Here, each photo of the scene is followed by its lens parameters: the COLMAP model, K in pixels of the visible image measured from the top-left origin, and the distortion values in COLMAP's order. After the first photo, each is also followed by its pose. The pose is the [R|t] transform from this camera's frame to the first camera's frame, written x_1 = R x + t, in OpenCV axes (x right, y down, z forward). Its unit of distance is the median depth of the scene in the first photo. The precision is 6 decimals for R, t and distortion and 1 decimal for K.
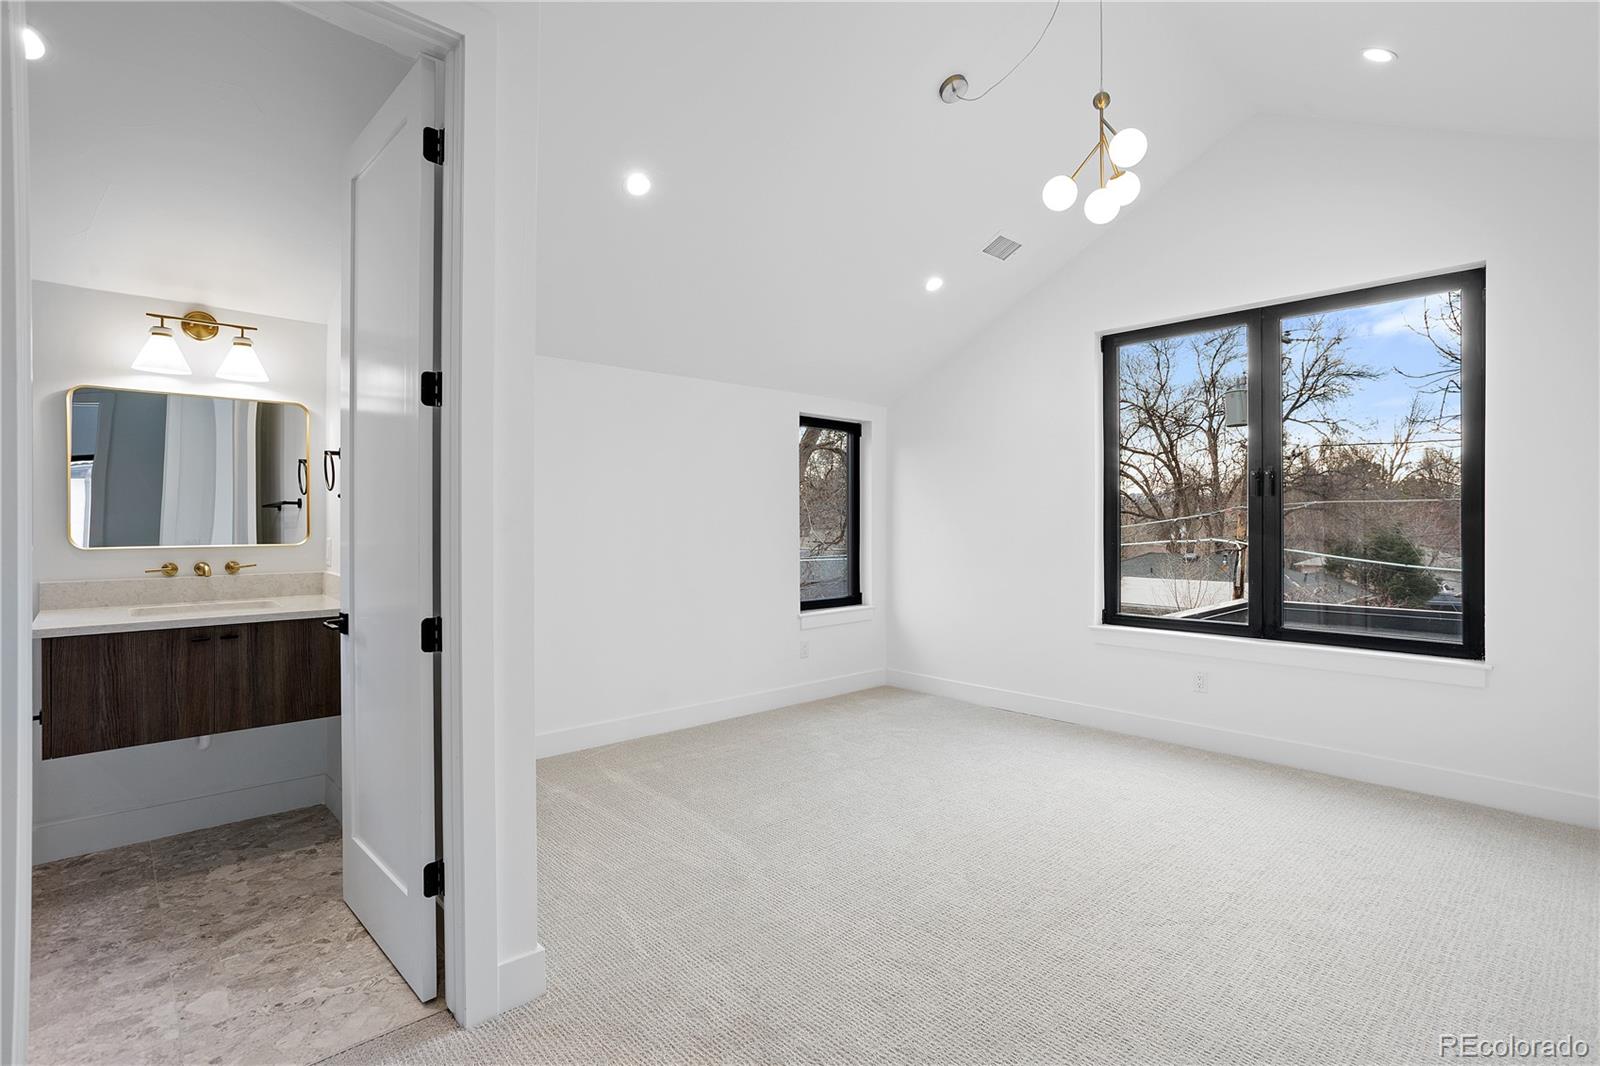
lens RADIAL K [[773.1, 0, 801.9], [0, 773.1, 531.8], [0, 0, 1]] dist [-0.023970, 0.014754]
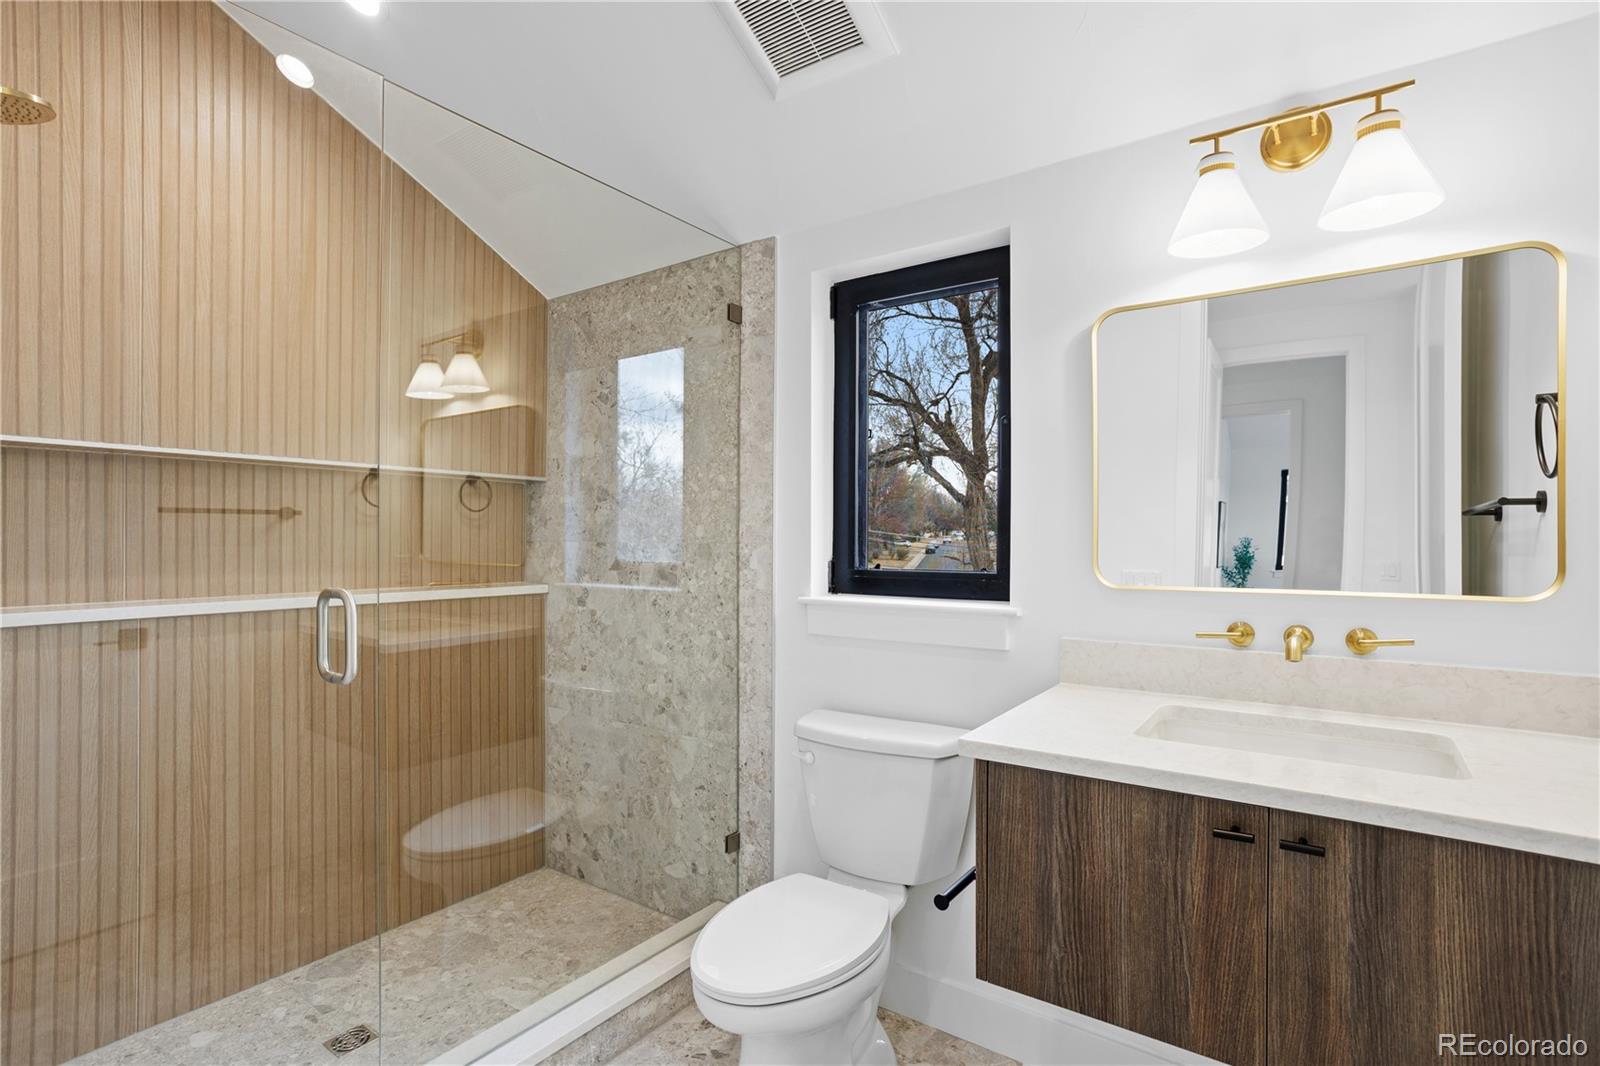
lens RADIAL K [[773.1, 0, 798.9], [0, 773.1, 541.4], [0, 0, 1]] dist [-0.023970, 0.014754]
pose [[0.206621, 0.000070, -0.978421, -0.399362], [-0.012481, 0.999919, -0.002565, -0.008943], [0.978341, 0.012741, 0.206605, 0.630342]]
